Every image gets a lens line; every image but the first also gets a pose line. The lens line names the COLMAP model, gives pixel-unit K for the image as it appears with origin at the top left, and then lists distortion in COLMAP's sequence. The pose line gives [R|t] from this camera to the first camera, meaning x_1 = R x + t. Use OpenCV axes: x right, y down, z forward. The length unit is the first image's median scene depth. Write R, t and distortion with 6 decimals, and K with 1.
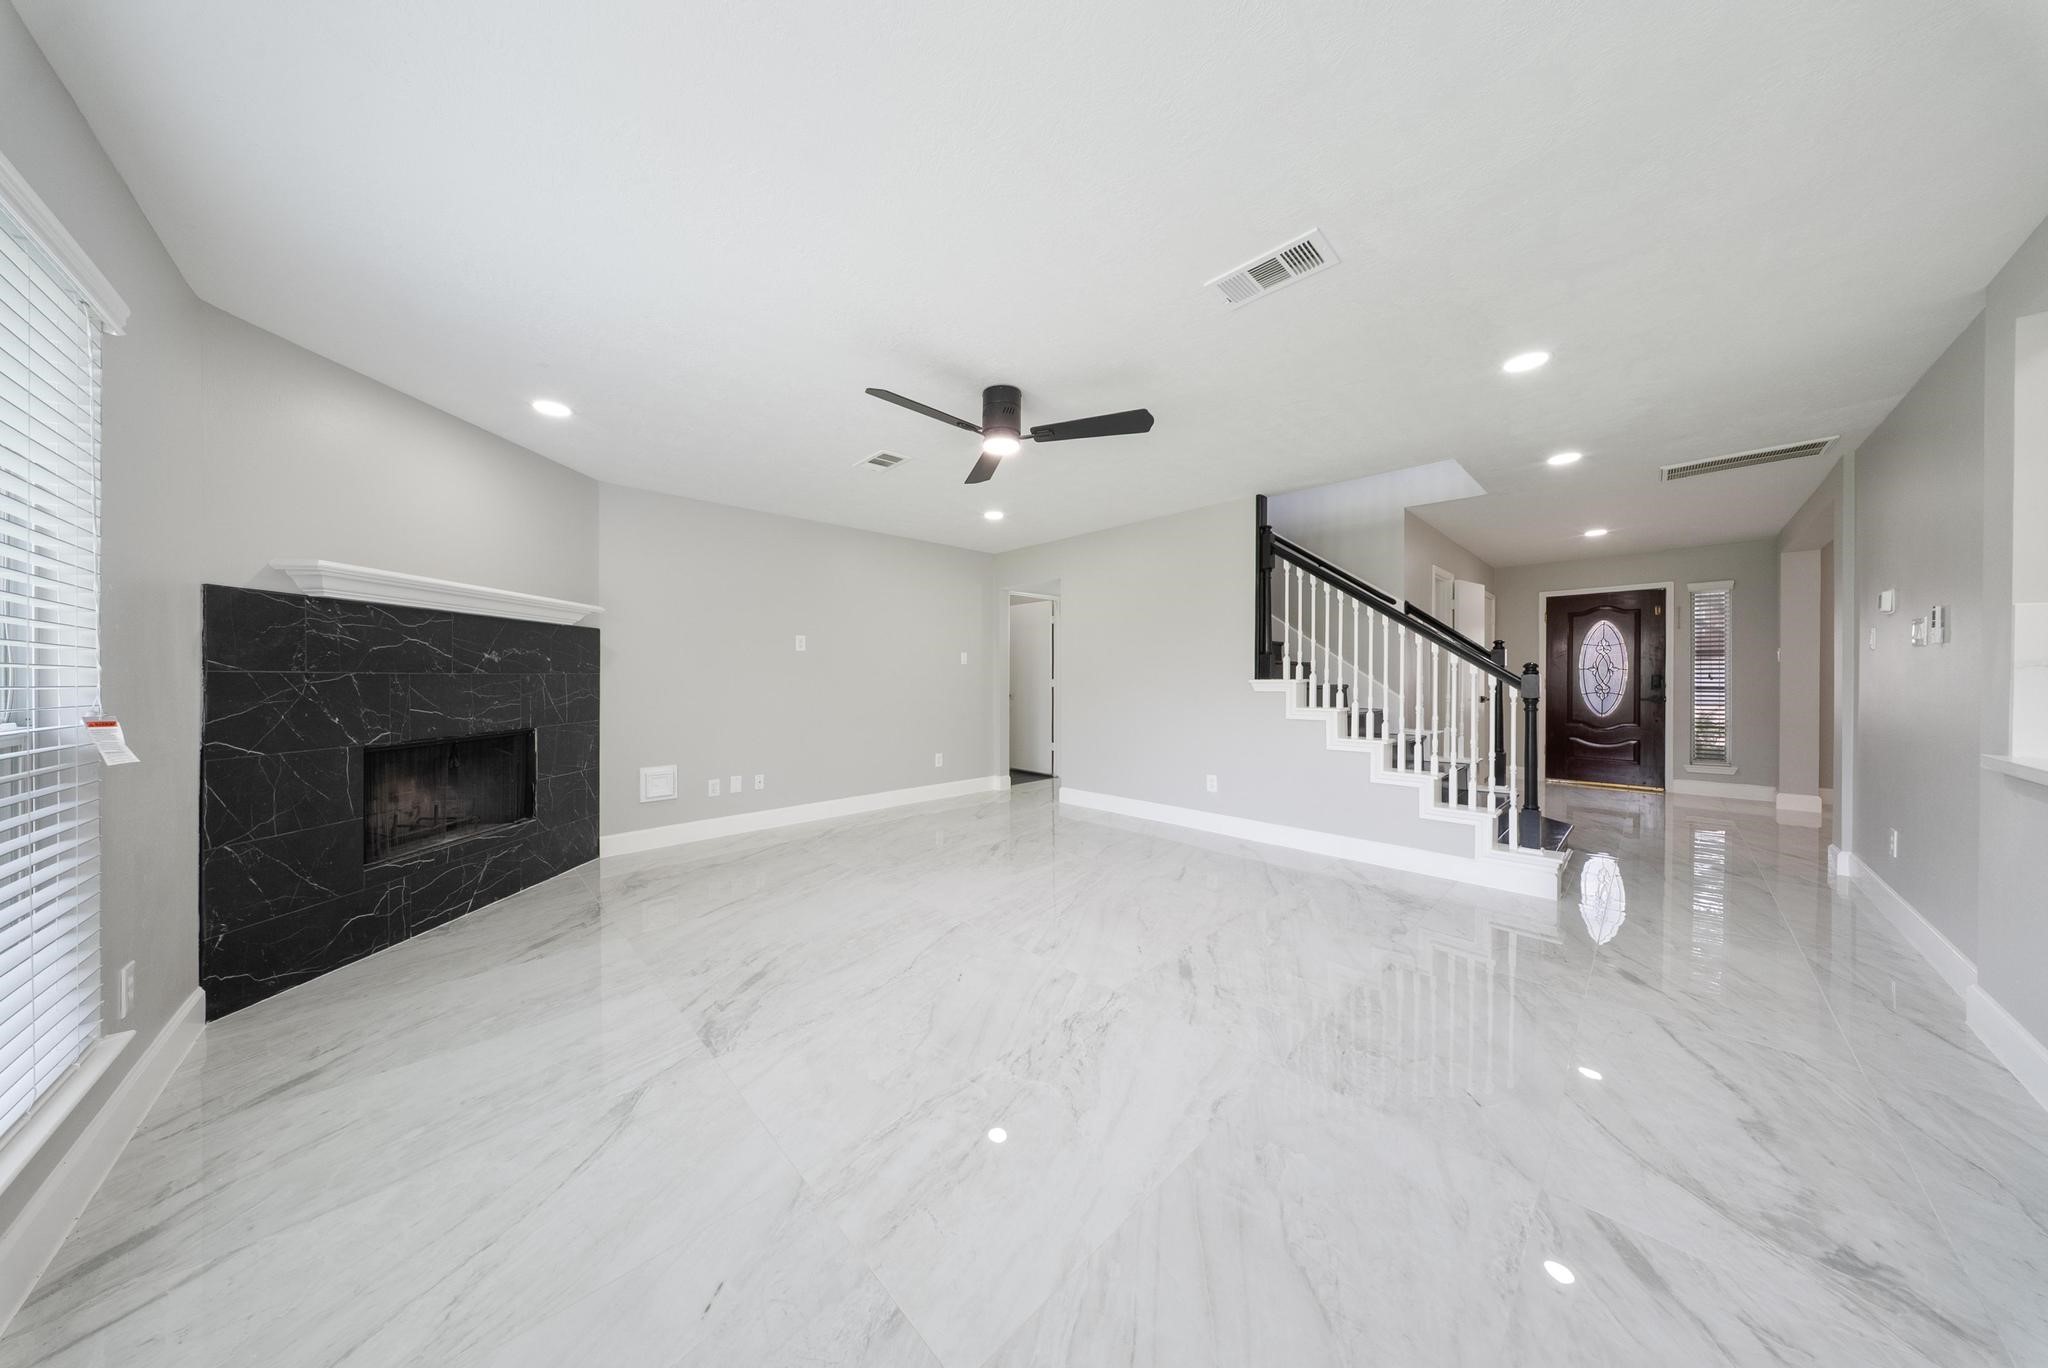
lens RADIAL K [[603.5, 0, 1015.3], [0, 603.5, 680.5], [0, 0, 1]] dist [-0.008148, -0.000114]
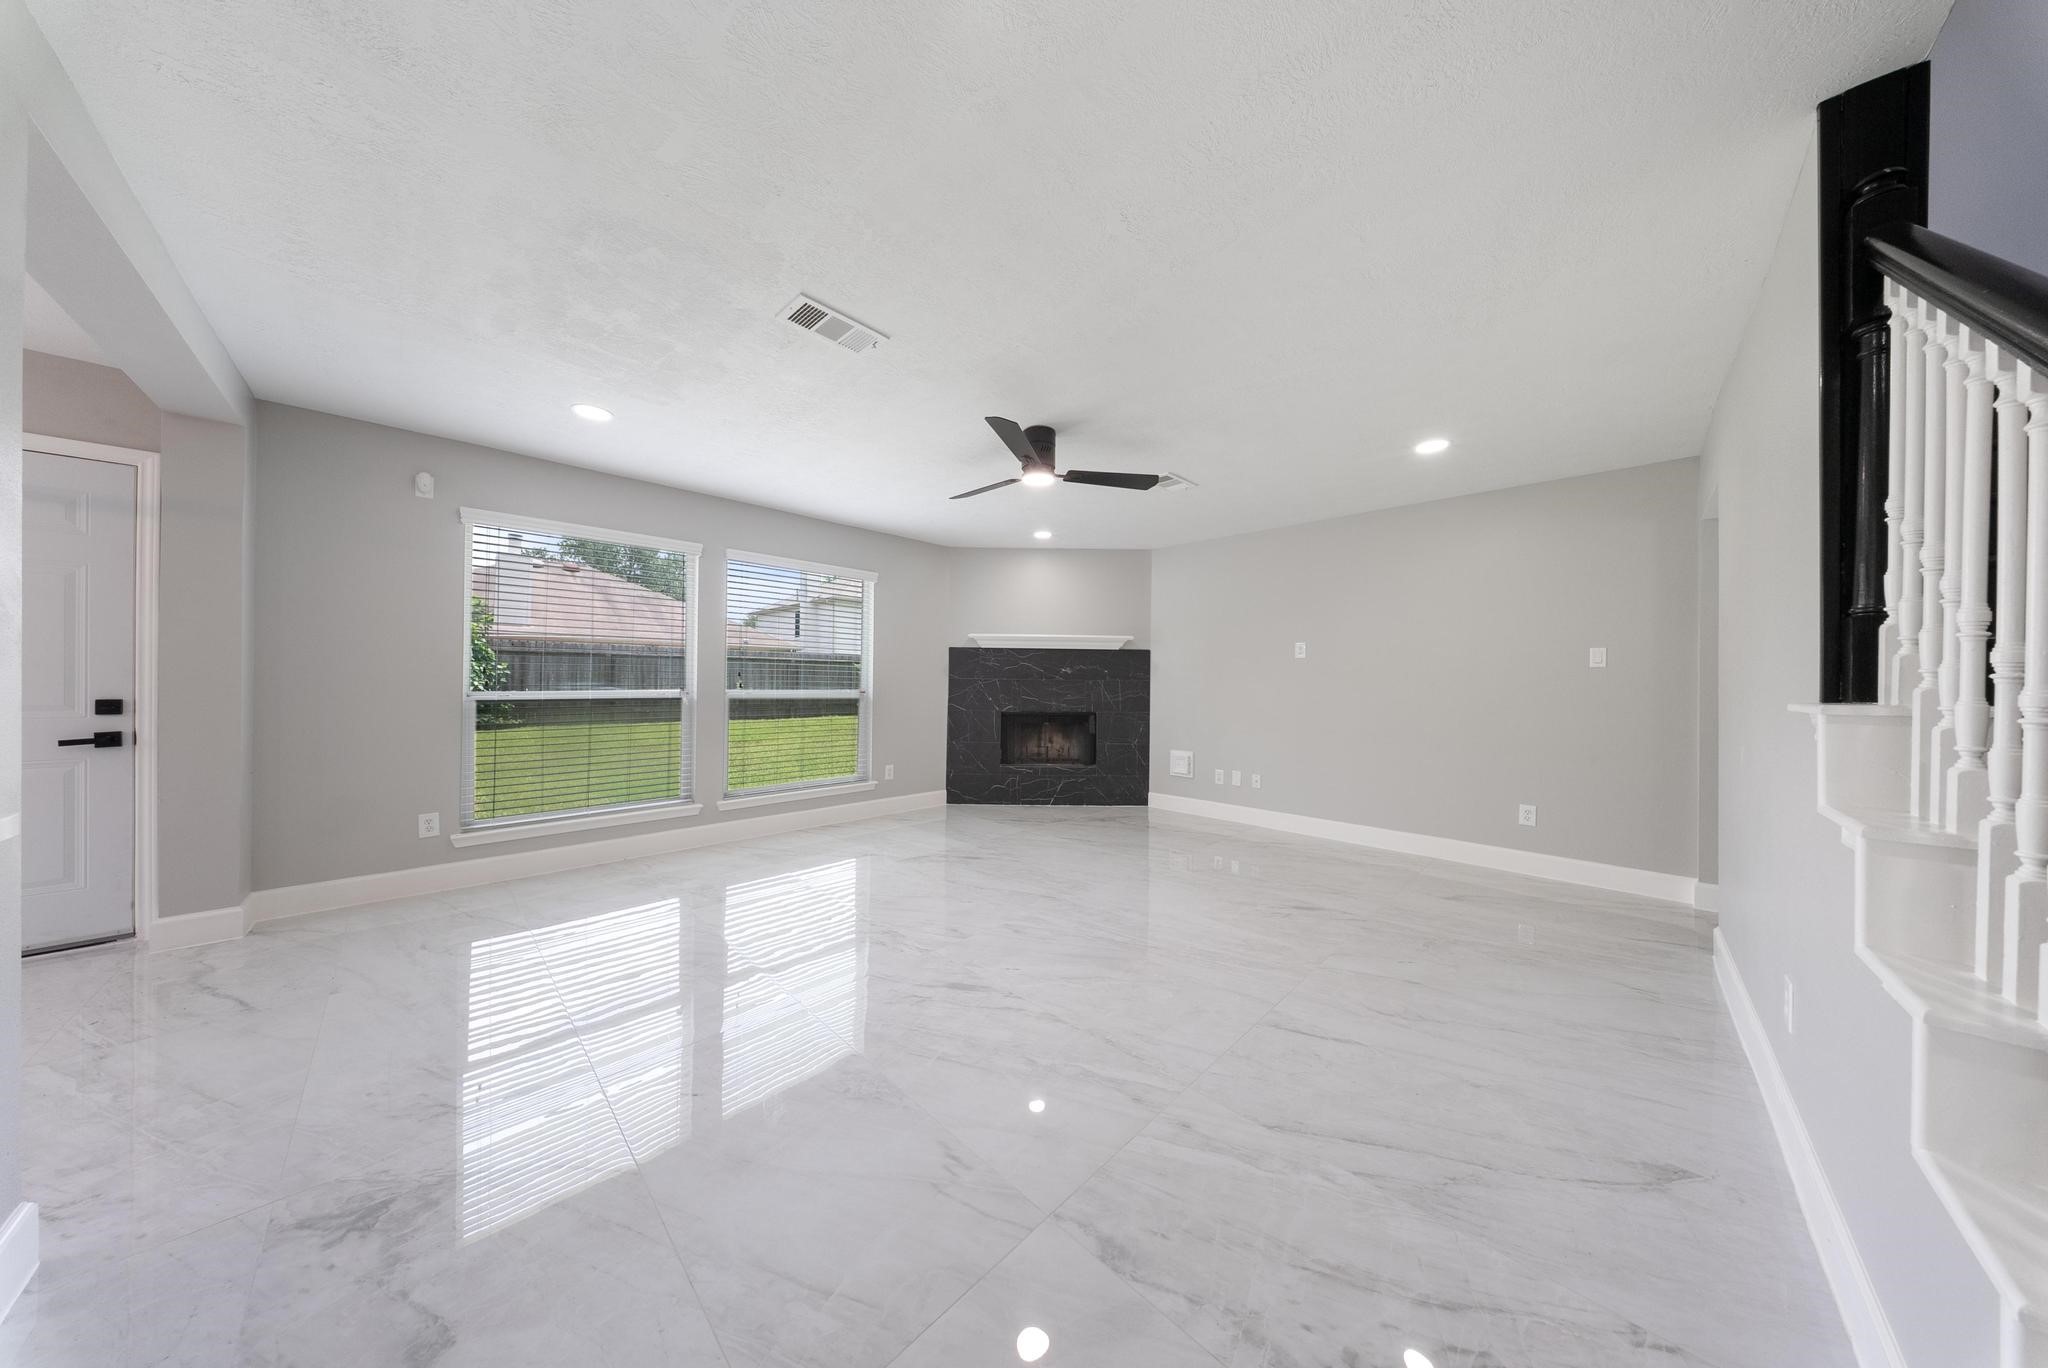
lens RADIAL K [[603.5, 0, 1023.5], [0, 603.5, 679.8], [0, 0, 1]] dist [-0.008148, -0.000114]
pose [[0.033890, 0.000784, -0.999425, 0.761291], [-0.017933, 0.999839, 0.000176, -0.007355], [0.999265, 0.017917, 0.033898, 0.641222]]
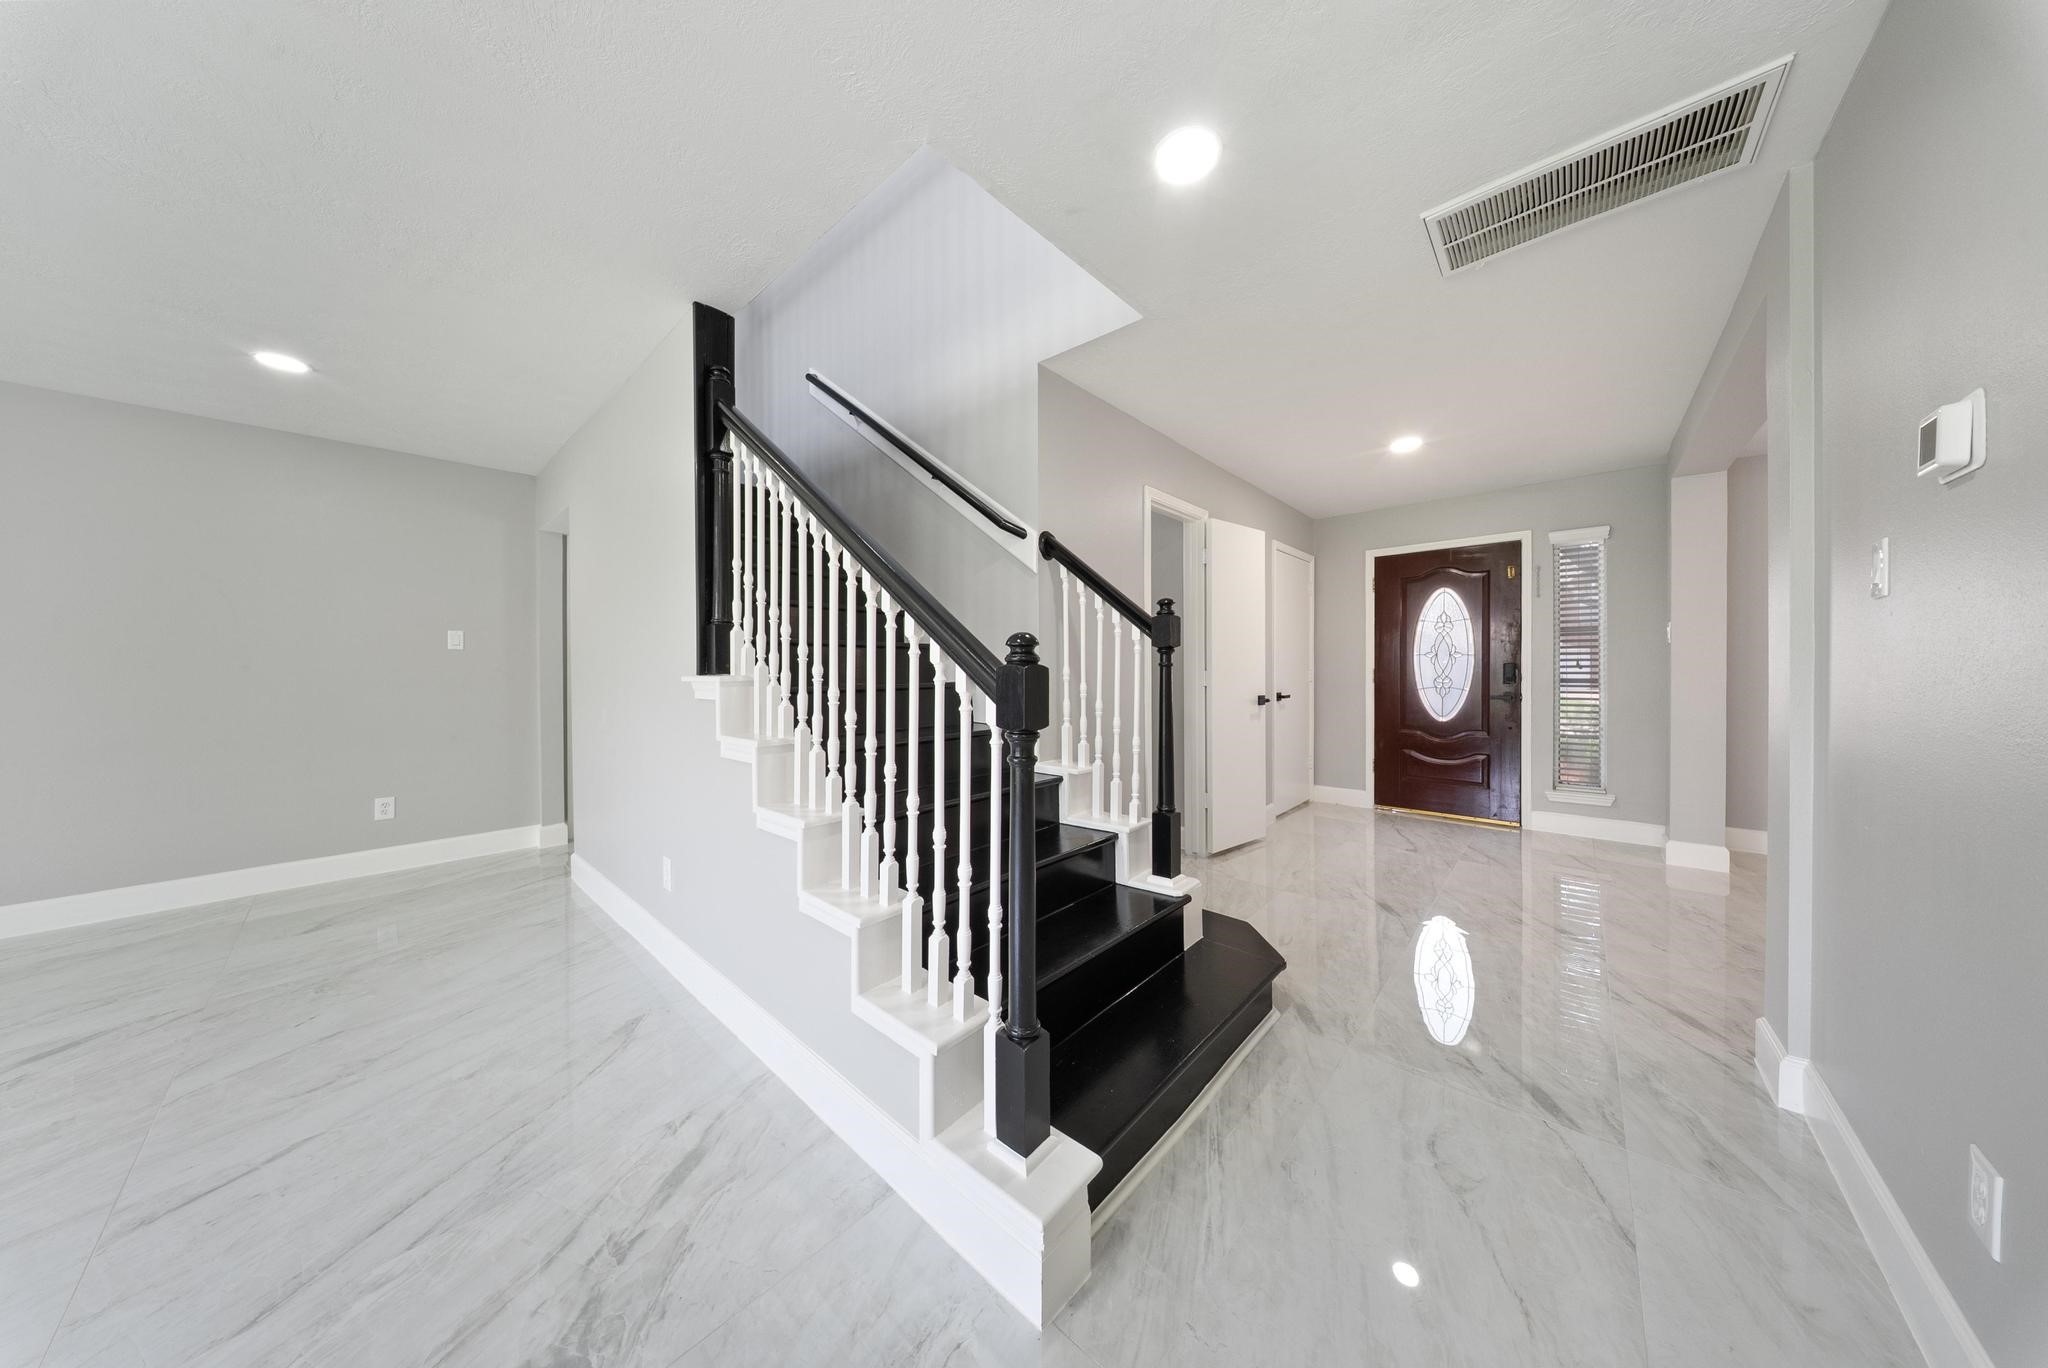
lens RADIAL K [[603.5, 0, 1015.7], [0, 603.5, 670.1], [0, 0, 1]] dist [-0.008148, -0.000114]
pose [[0.997206, -0.004001, 0.074595, 0.691911], [0.003964, 0.999992, 0.000654, -0.006306], [-0.074597, -0.000356, 0.997214, 0.531995]]
